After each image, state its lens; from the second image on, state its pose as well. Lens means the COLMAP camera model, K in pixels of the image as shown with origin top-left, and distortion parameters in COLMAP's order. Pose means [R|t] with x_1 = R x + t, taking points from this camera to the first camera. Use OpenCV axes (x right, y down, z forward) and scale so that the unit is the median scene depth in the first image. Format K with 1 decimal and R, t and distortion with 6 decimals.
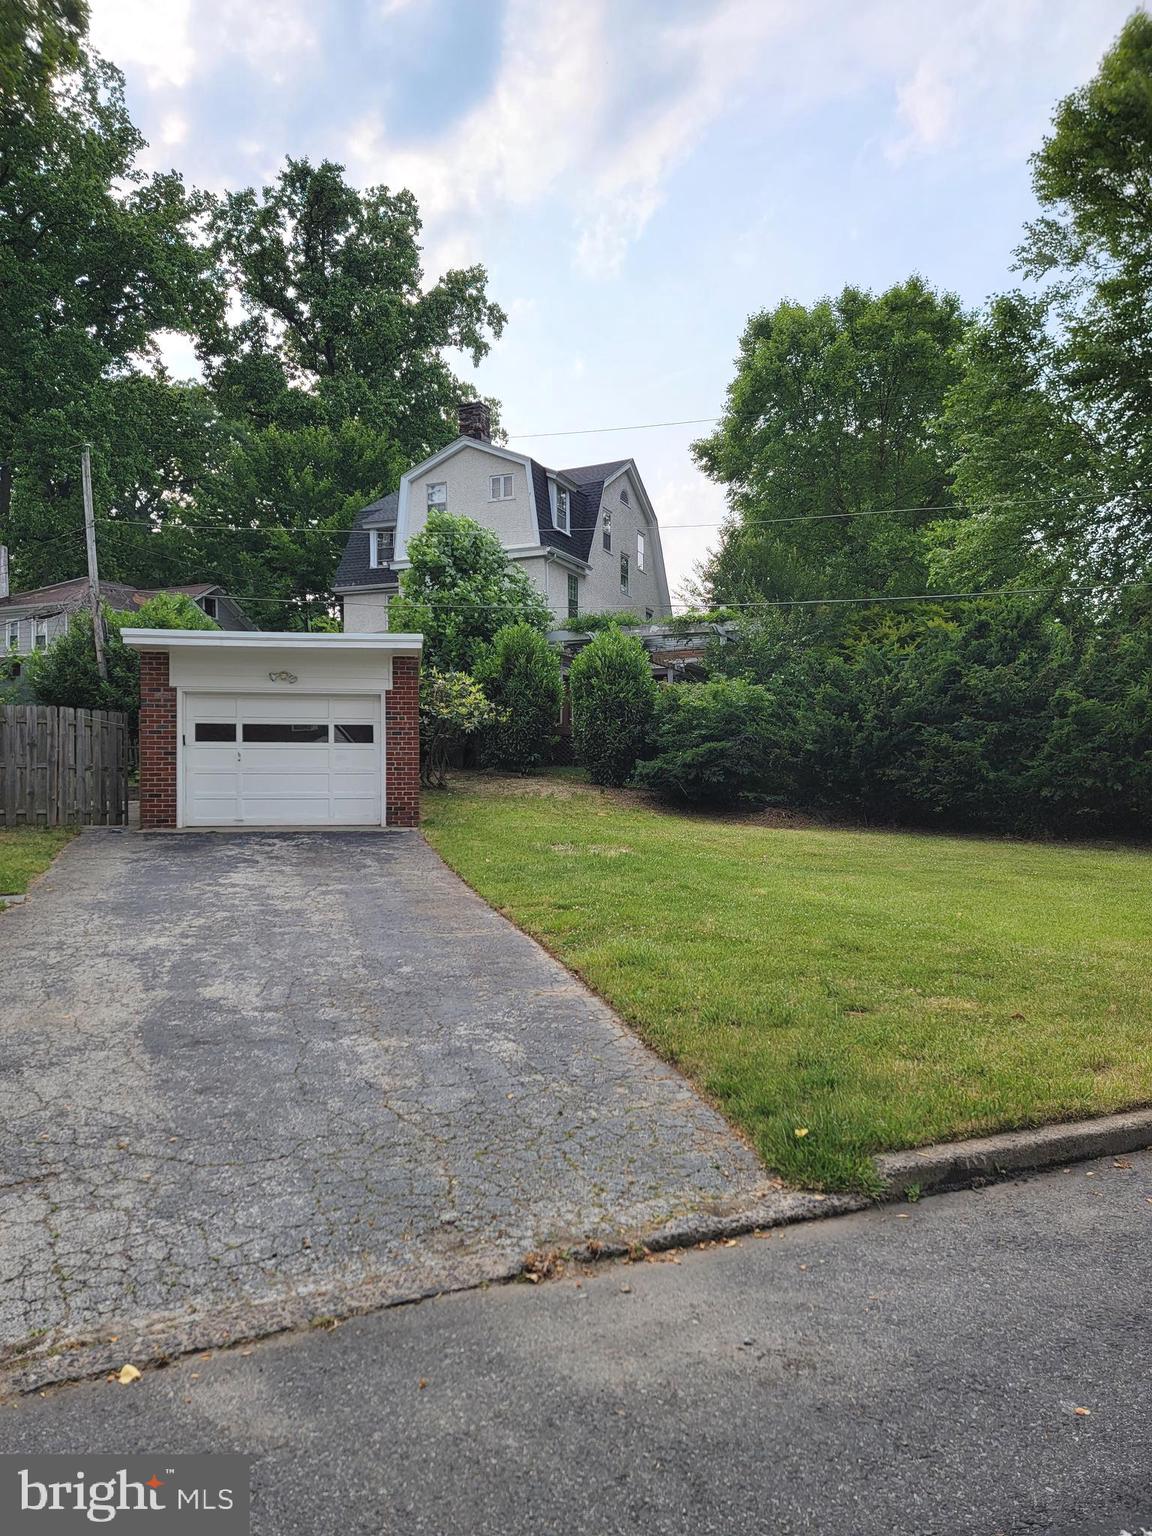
lens RADIAL K [[1066.1, 0, 565.4], [0, 1066.1, 781.0], [0, 0, 1]] dist [0.071840, -0.049659]
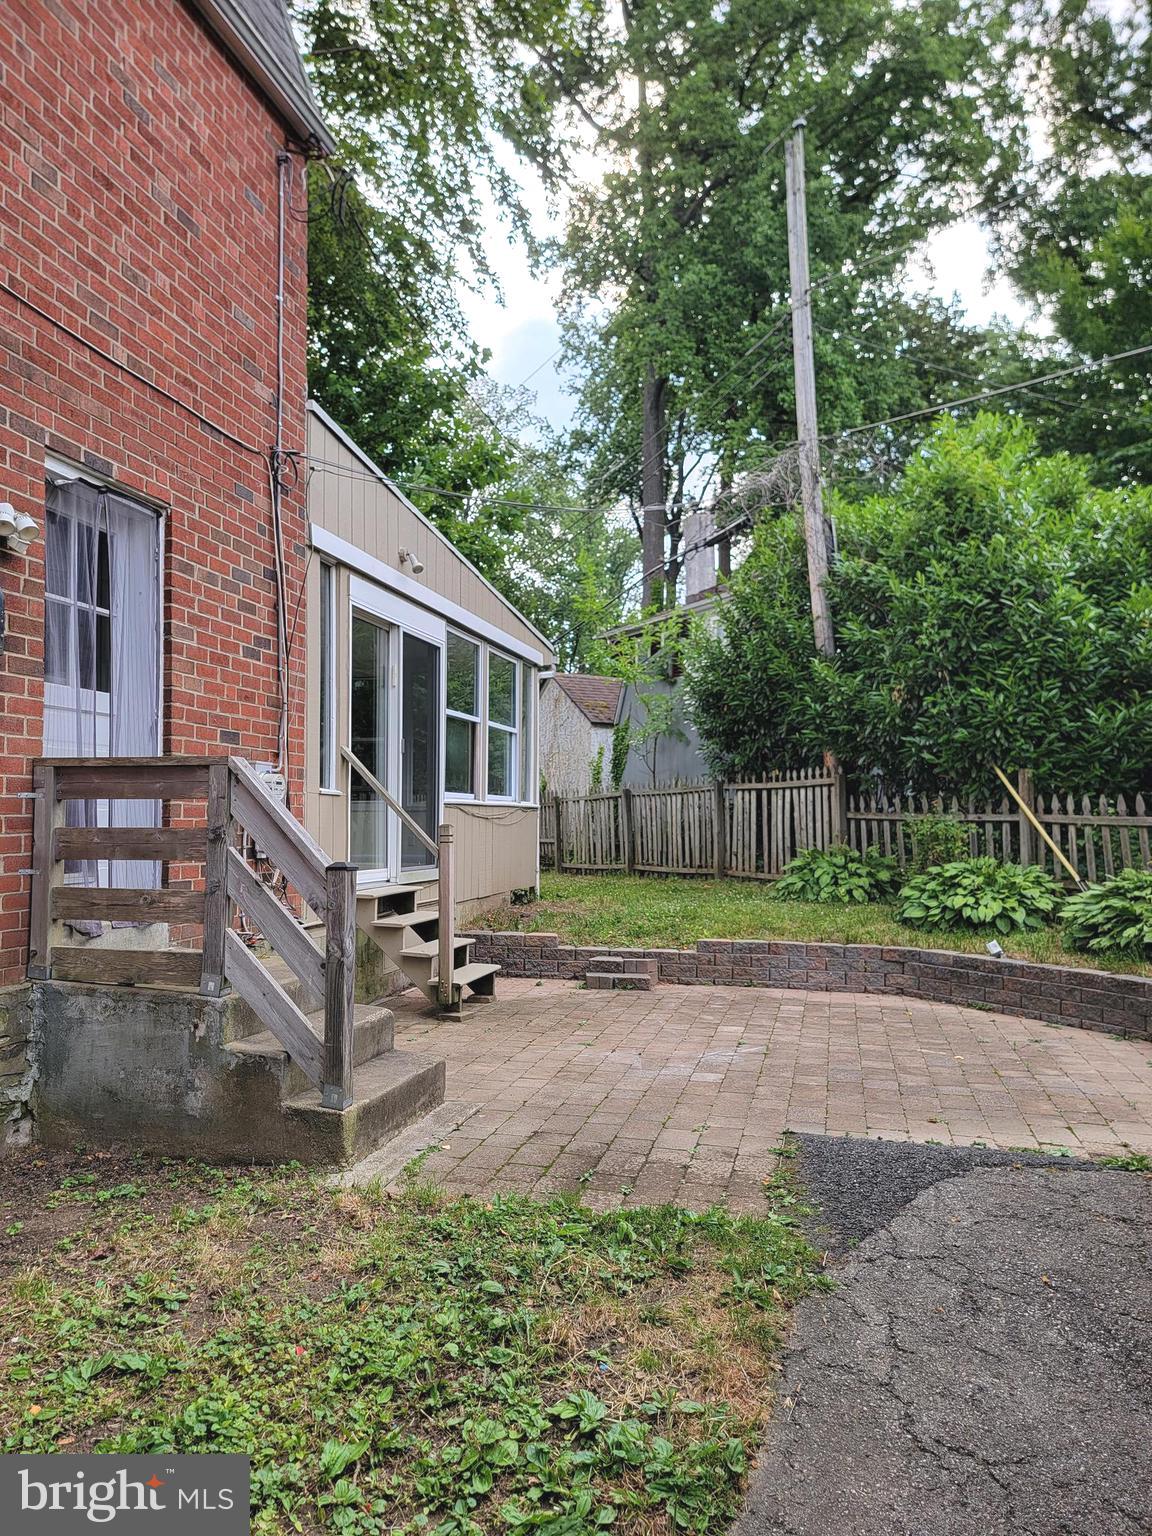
lens RADIAL K [[1066.1, 0, 565.4], [0, 1066.1, 781.0], [0, 0, 1]] dist [0.071840, -0.049659]
pose [[0.785539, -0.013945, -0.618655, -0.422877], [-0.006489, 0.999505, -0.030770, -0.053577], [0.618778, 0.028185, 0.785060, 1.034197]]
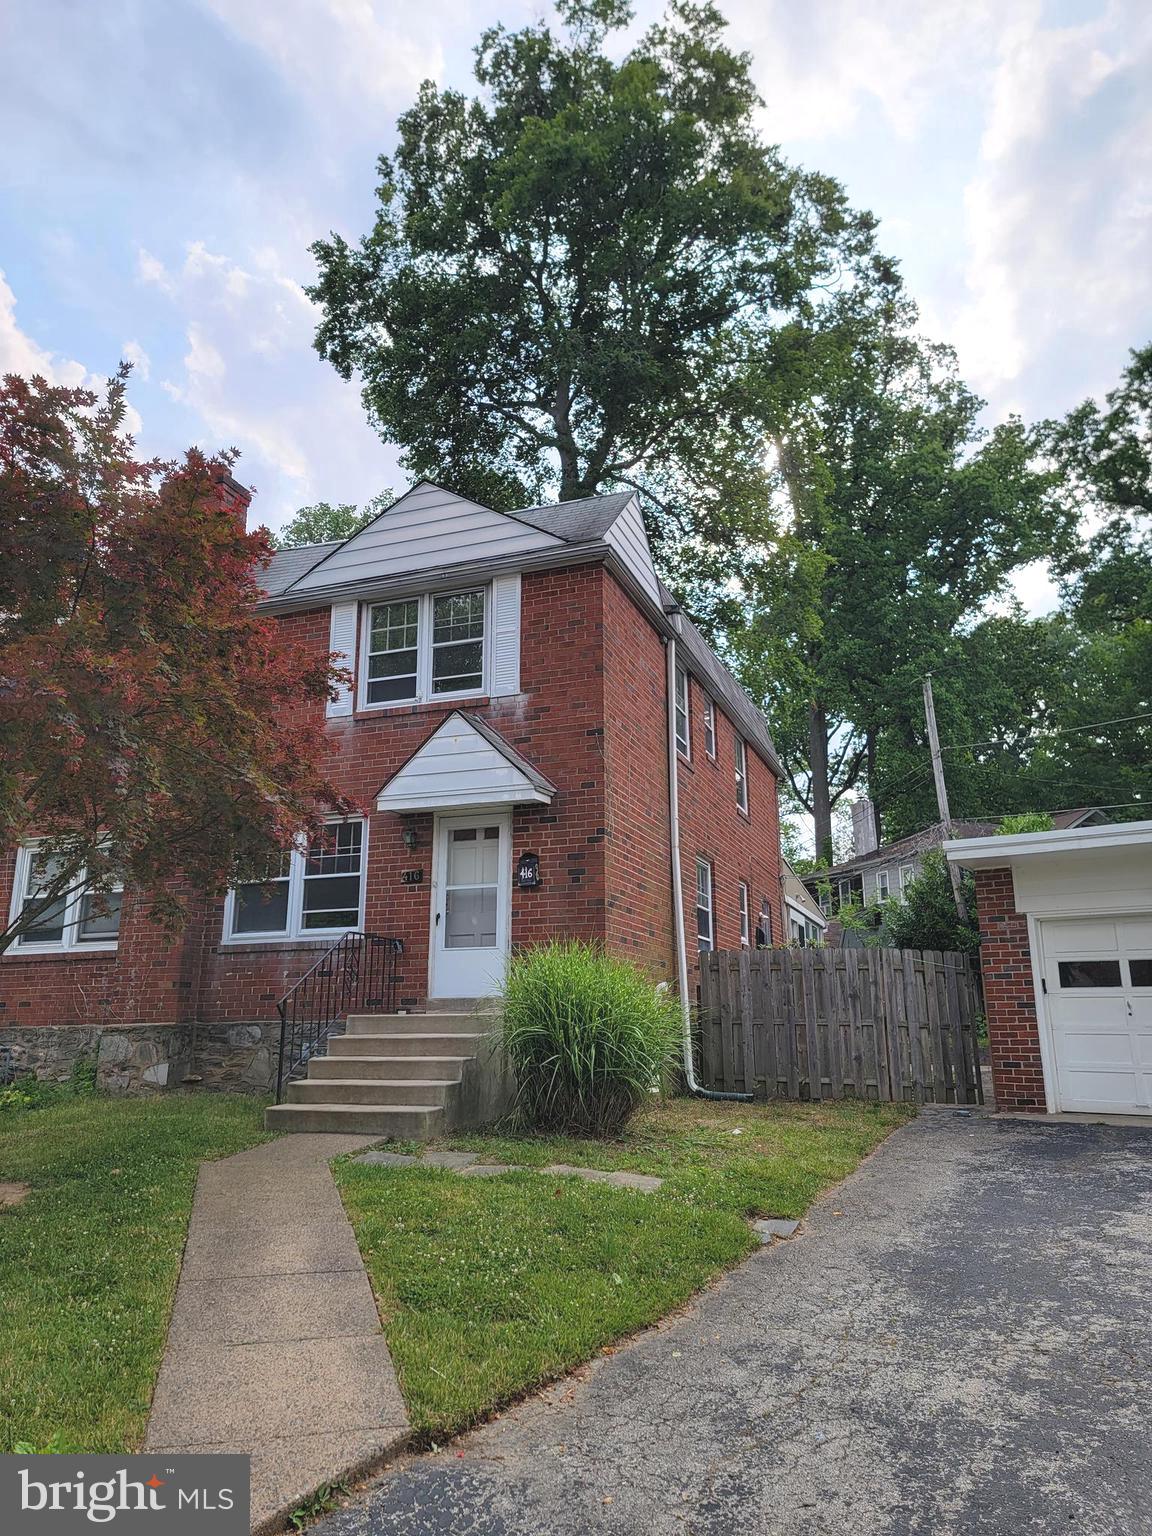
lens RADIAL K [[1066.1, 0, 565.4], [0, 1066.1, 781.0], [0, 0, 1]] dist [0.071840, -0.049659]
pose [[0.708014, -0.162384, -0.687276, -0.060757], [-0.000582, 0.973070, -0.230508, -0.004524], [0.706198, 0.163602, 0.688853, 0.249363]]
